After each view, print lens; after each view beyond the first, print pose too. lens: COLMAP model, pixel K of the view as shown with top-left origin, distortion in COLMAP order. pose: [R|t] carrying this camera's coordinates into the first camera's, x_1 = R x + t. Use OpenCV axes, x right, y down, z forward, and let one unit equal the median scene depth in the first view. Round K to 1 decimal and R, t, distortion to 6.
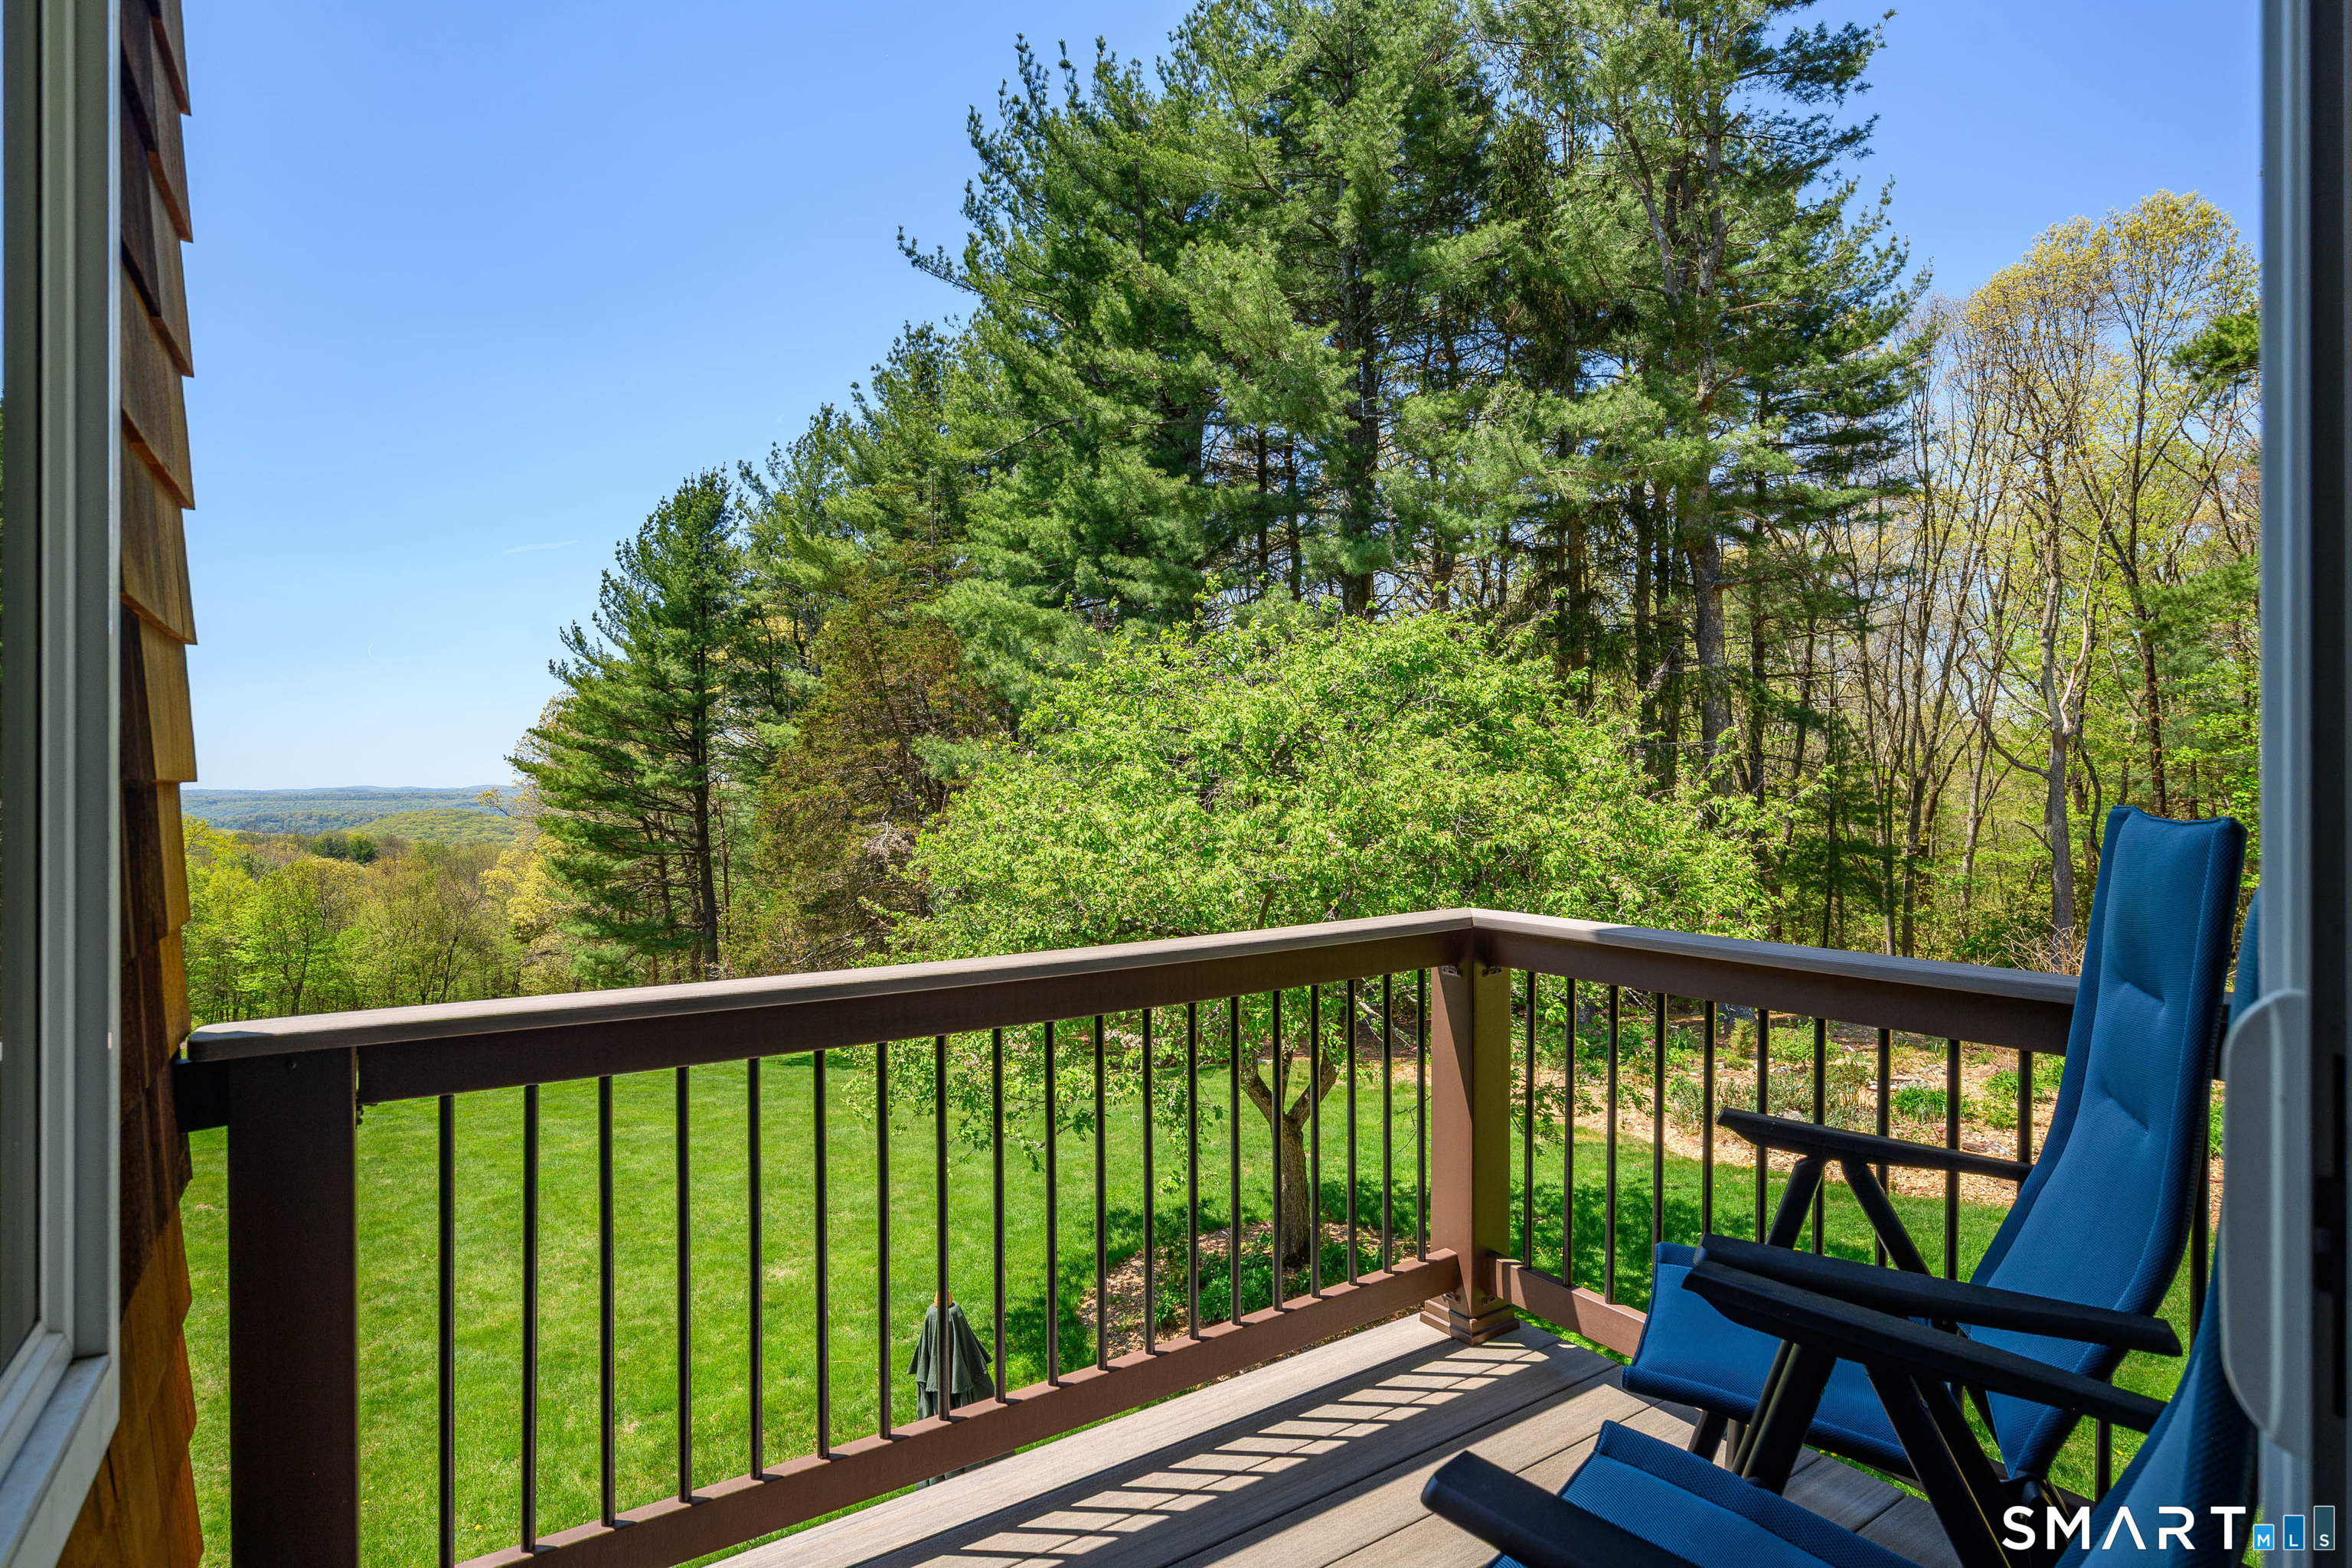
lens RADIAL K [[1176.0, 0, 1176.0], [0, 1176.0, 784.0], [0, 0, 1]] dist [-0.000381, 0.000053]
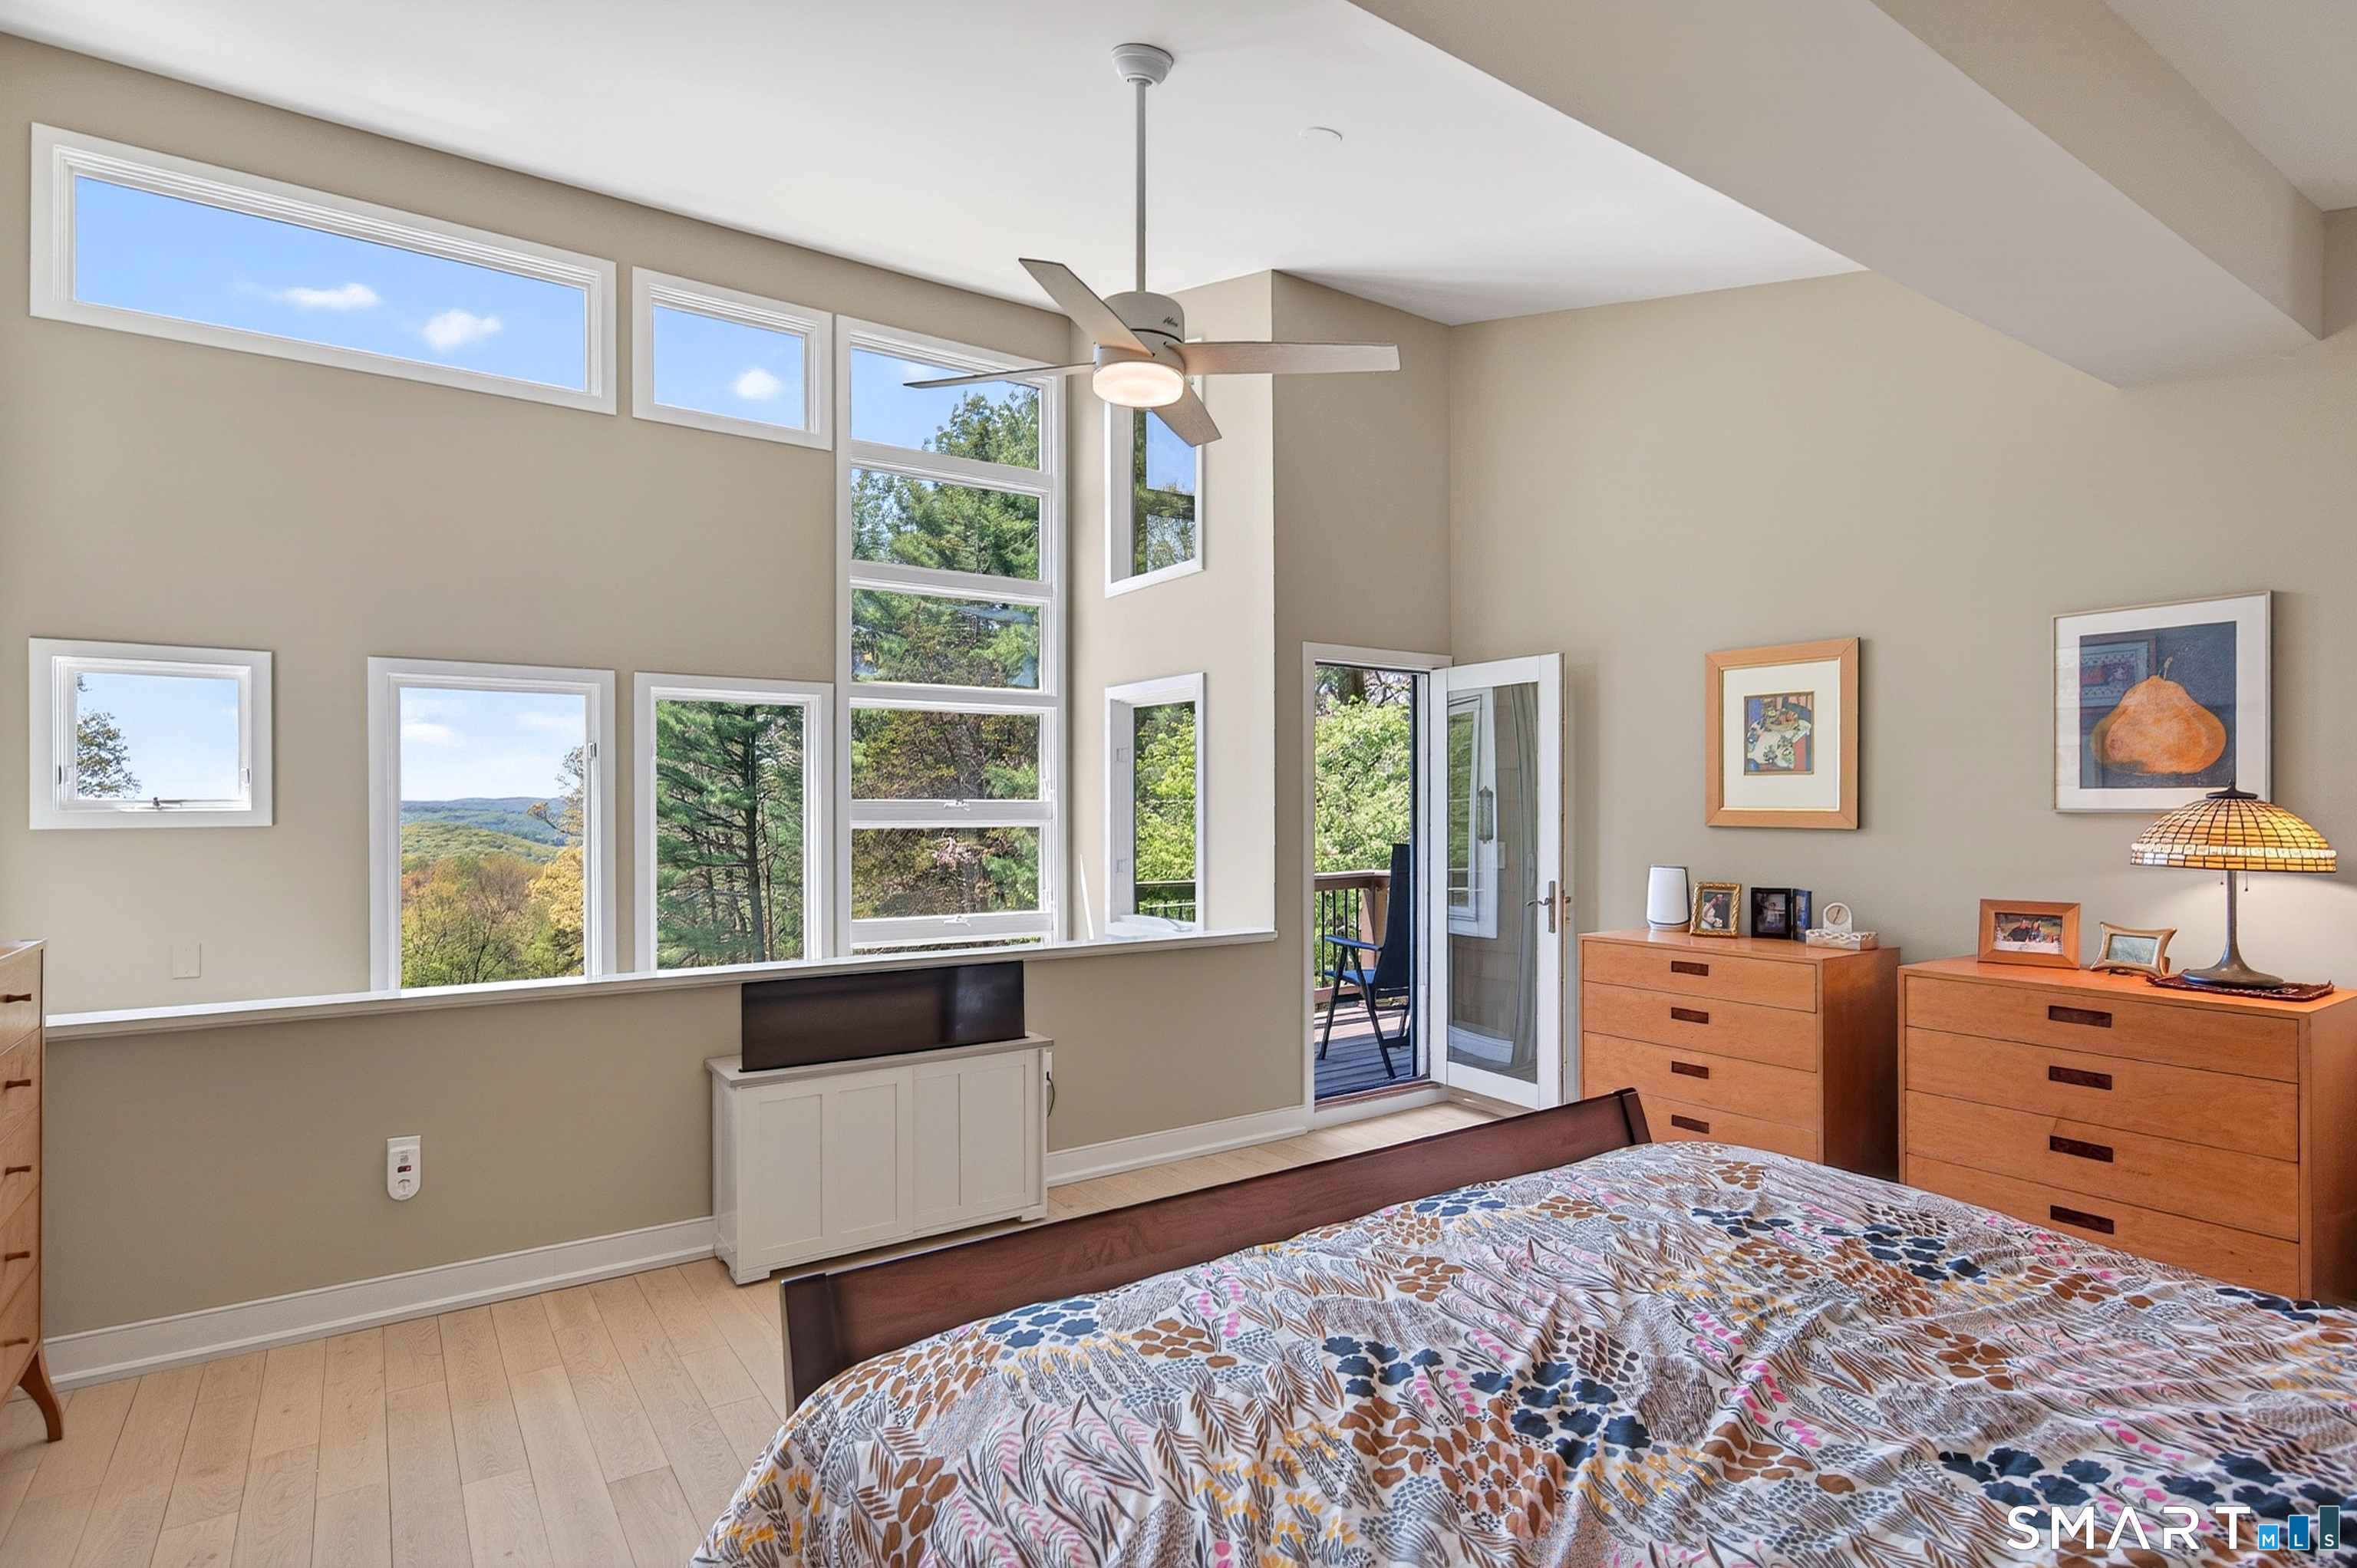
lens RADIAL K [[1178.4, 0, 1178.5], [0, 1178.4, 784.0], [0, 0, 1]] dist [-0.000381, 0.000053]
pose [[0.999988, 0.001613, 0.004699, -0.018519], [-0.001554, 0.999920, -0.012553, -0.005328], [-0.004719, 0.012546, 0.999910, -0.141131]]
